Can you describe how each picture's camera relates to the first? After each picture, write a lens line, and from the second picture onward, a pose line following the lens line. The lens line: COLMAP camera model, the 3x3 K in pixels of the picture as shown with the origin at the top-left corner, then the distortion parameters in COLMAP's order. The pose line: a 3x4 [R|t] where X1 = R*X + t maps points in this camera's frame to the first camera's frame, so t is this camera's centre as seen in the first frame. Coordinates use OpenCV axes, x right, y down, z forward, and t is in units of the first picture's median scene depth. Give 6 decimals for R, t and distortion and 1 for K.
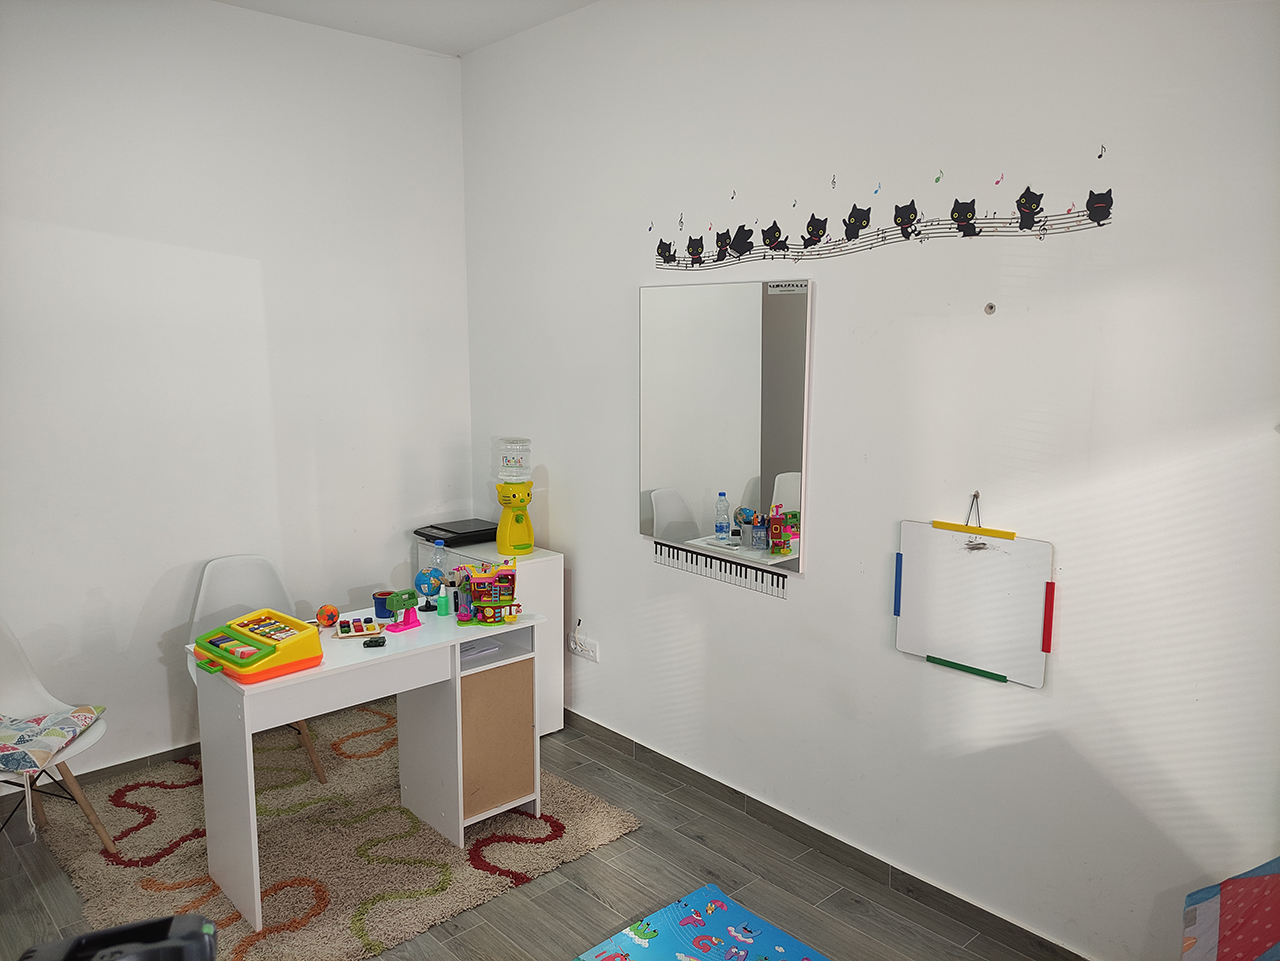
lens RADIAL K [[946.4, 0, 640.0], [0, 946.4, 480.5], [0, 0, 1]] dist [0.065136, -0.055675]
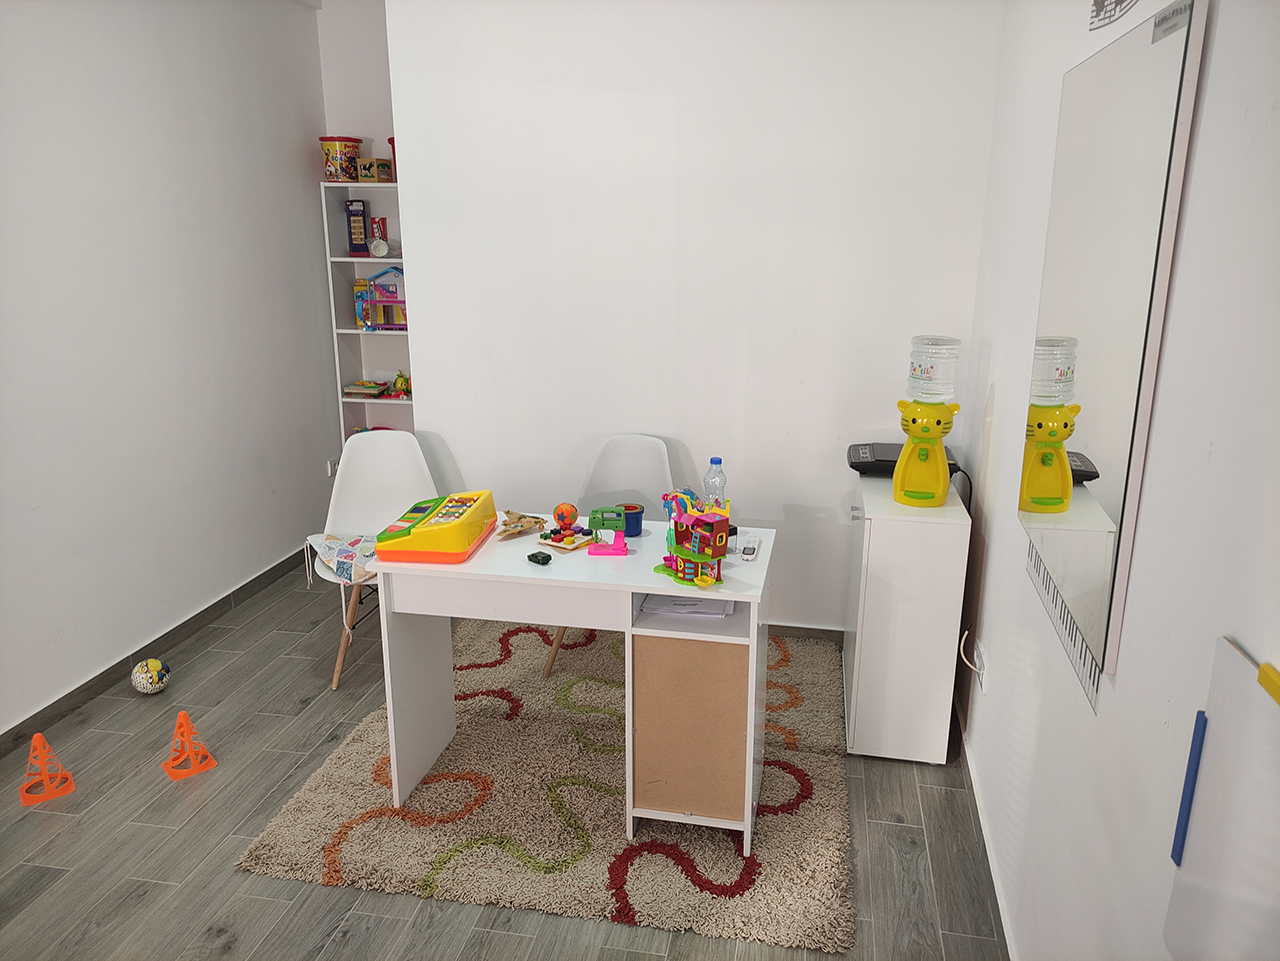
lens RADIAL K [[946.4, 0, 640.0], [0, 946.4, 480.5], [0, 0, 1]] dist [0.065136, -0.055675]
pose [[0.587697, 0.211327, -0.780995, 0.372559], [-0.118115, 0.977354, 0.175578, -0.048611], [0.800413, -0.010940, 0.599349, 0.522797]]
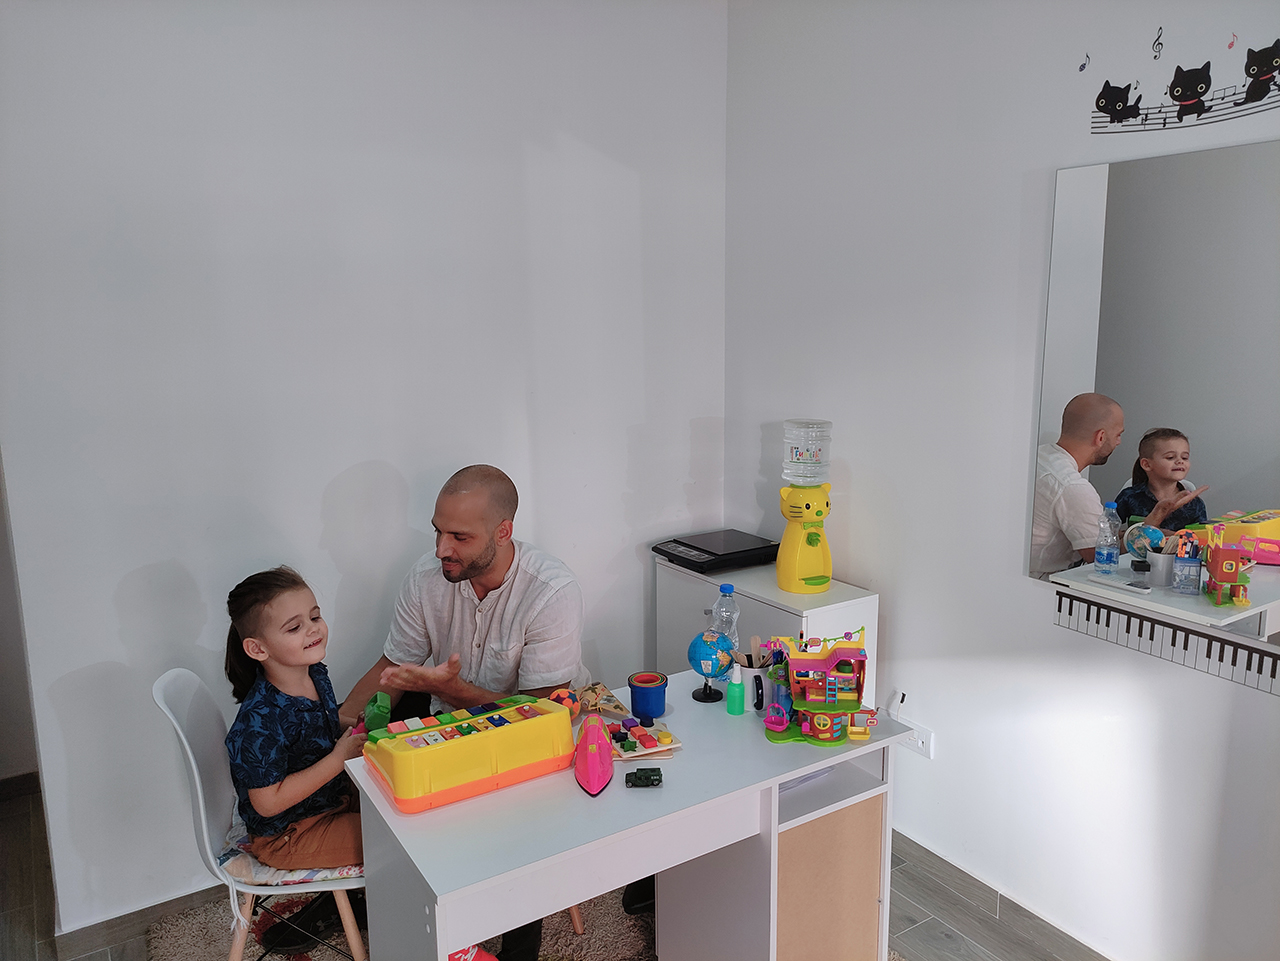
lens RADIAL K [[946.4, 0, 640.0], [0, 946.4, 480.5], [0, 0, 1]] dist [0.065136, -0.055675]
pose [[0.985546, 0.016327, -0.168617, -0.169436], [-0.010563, 0.999331, 0.035027, -0.029762], [0.169076, -0.032740, 0.985059, 0.393863]]
